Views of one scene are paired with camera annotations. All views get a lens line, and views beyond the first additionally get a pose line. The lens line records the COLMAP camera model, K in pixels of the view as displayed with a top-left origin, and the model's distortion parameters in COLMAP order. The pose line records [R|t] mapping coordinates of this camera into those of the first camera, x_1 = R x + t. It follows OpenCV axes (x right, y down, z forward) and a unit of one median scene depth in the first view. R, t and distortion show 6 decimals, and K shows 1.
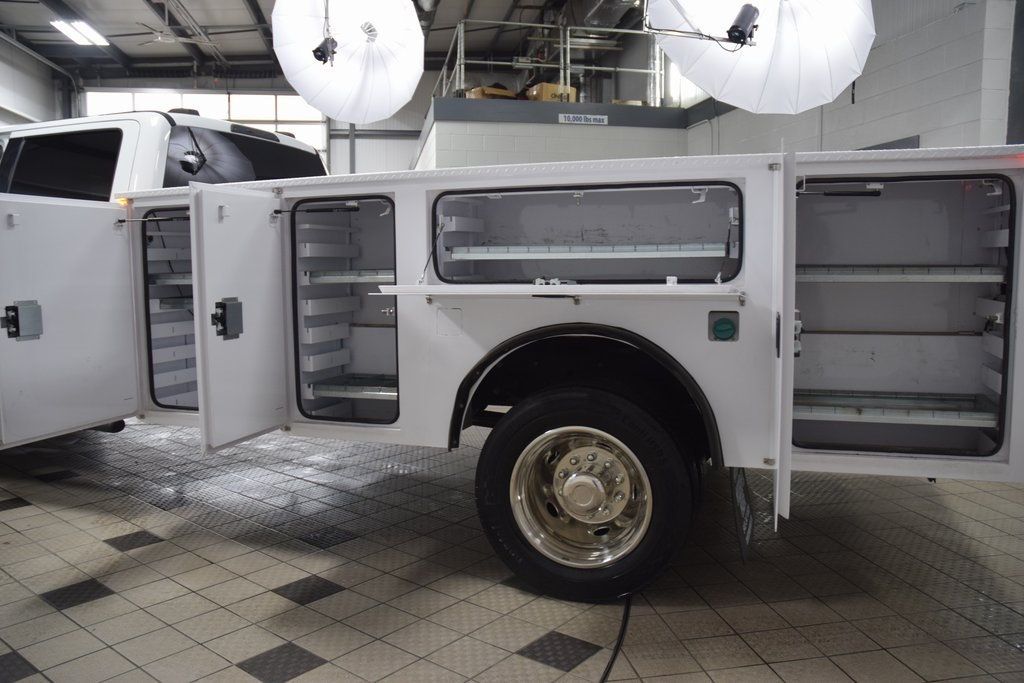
lens RADIAL K [[778.6, 0, 512.0], [0, 778.6, 341.5], [0, 0, 1]] dist [-0.152021, 0.100237]
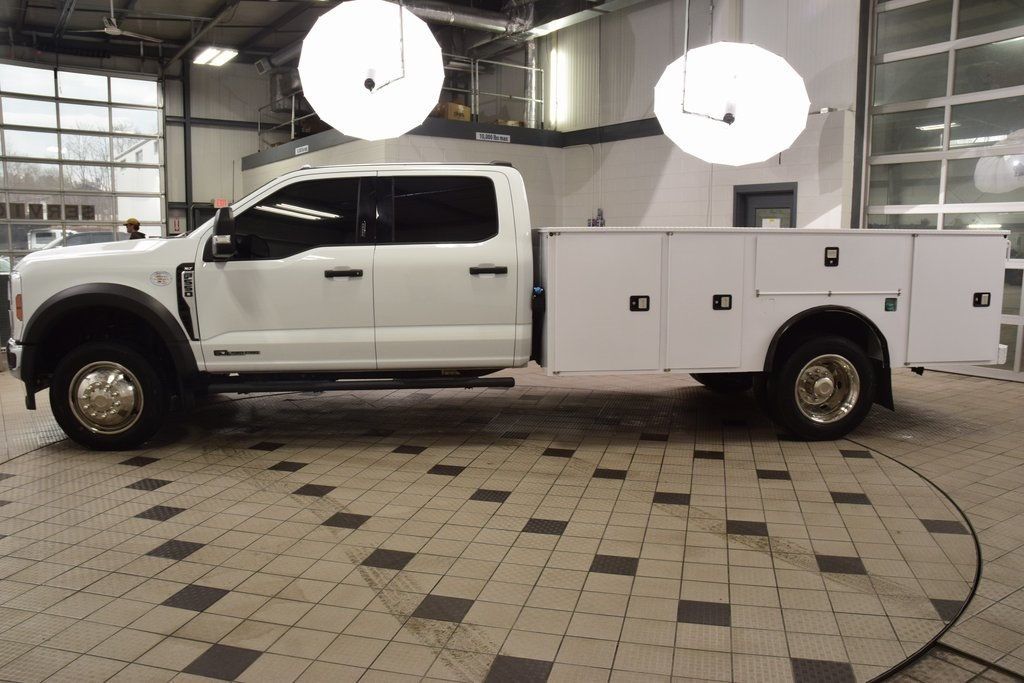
lens RADIAL K [[778.6, 0, 512.0], [0, 778.6, 341.5], [0, 0, 1]] dist [-0.152021, 0.100237]
pose [[0.902921, -0.045397, 0.427402, -1.499788], [0.032997, 0.998793, 0.036380, -0.027376], [-0.428538, -0.018746, 0.903329, -0.462570]]
